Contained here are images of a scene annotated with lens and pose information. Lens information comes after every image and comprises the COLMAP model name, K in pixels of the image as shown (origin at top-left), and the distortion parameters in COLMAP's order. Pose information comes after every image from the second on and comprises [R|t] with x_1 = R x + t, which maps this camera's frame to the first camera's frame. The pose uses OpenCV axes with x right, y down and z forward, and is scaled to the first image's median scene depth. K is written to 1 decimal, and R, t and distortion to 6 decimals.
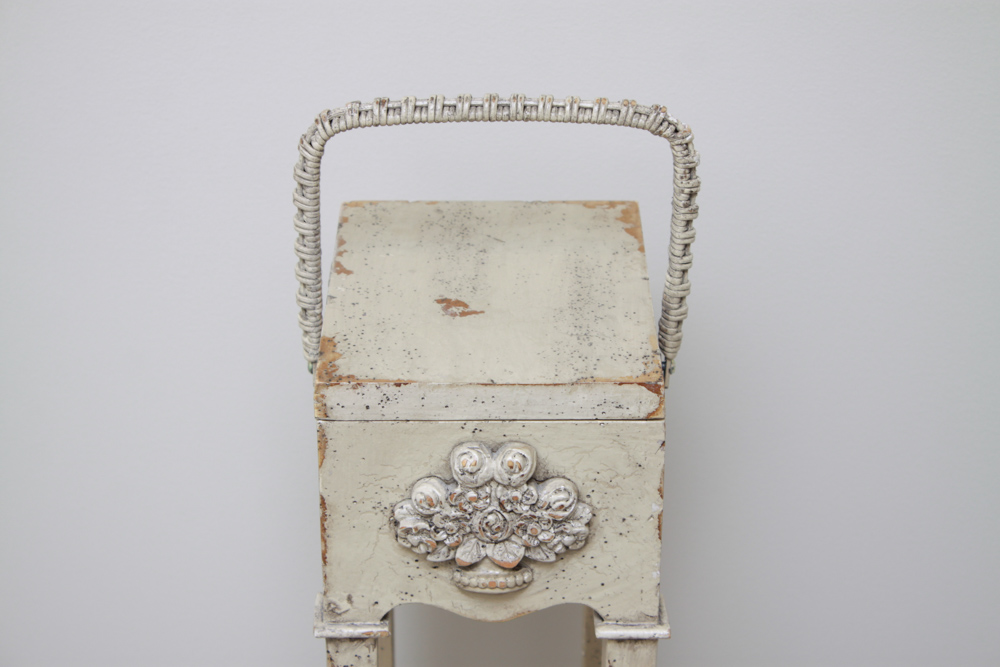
lens RADIAL K [[2432.5, 0, 500.0], [0, 2432.5, 333.5], [0, 0, 1]] dist [0.075094, -0.227571]
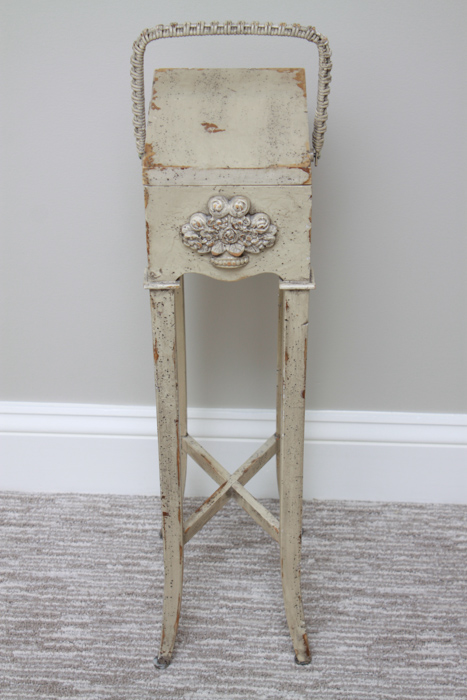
lens RADIAL K [[1527.5, 0, 234.8], [0, 1527.5, 310.2], [0, 0, 1]] dist [0.223753, -0.082380]
pose [[0.999887, -0.000866, -0.014989, 0.021076], [0.003014, 0.989586, 0.143910, -0.045434], [0.014708, -0.143939, 0.989477, -0.295770]]
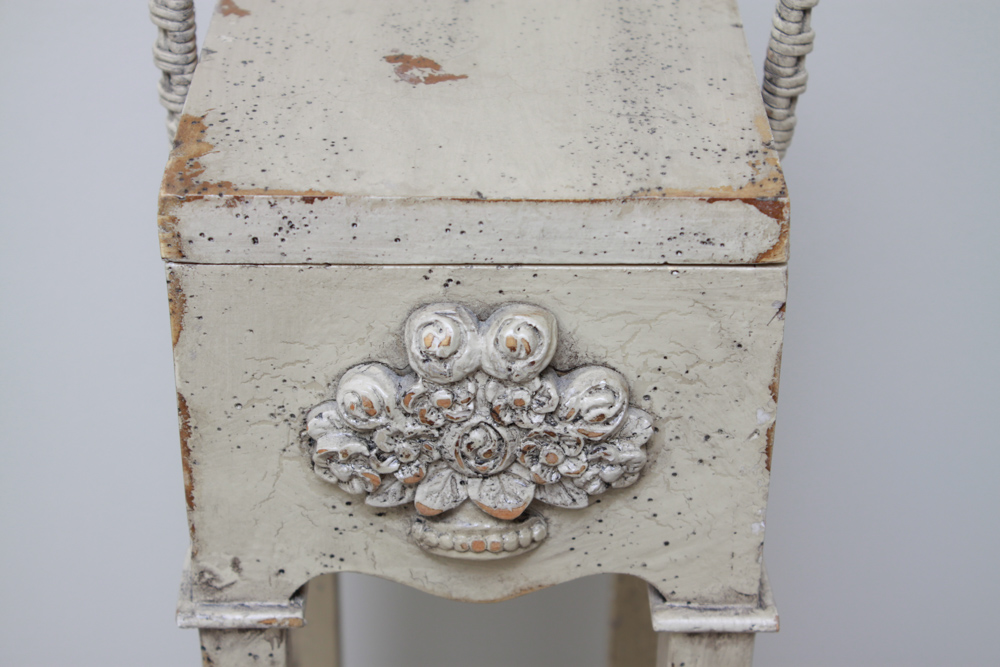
lens RADIAL K [[2193.9, 0, 499.5], [0, 2193.9, 358.6], [0, 0, 1]] dist [-0.010863, 0.057796]
pose [[0.999982, 0.005269, 0.002732, 0.000238], [-0.005493, 0.995952, 0.089715, 0.011617], [-0.002248, -0.089728, 0.995964, 0.482055]]
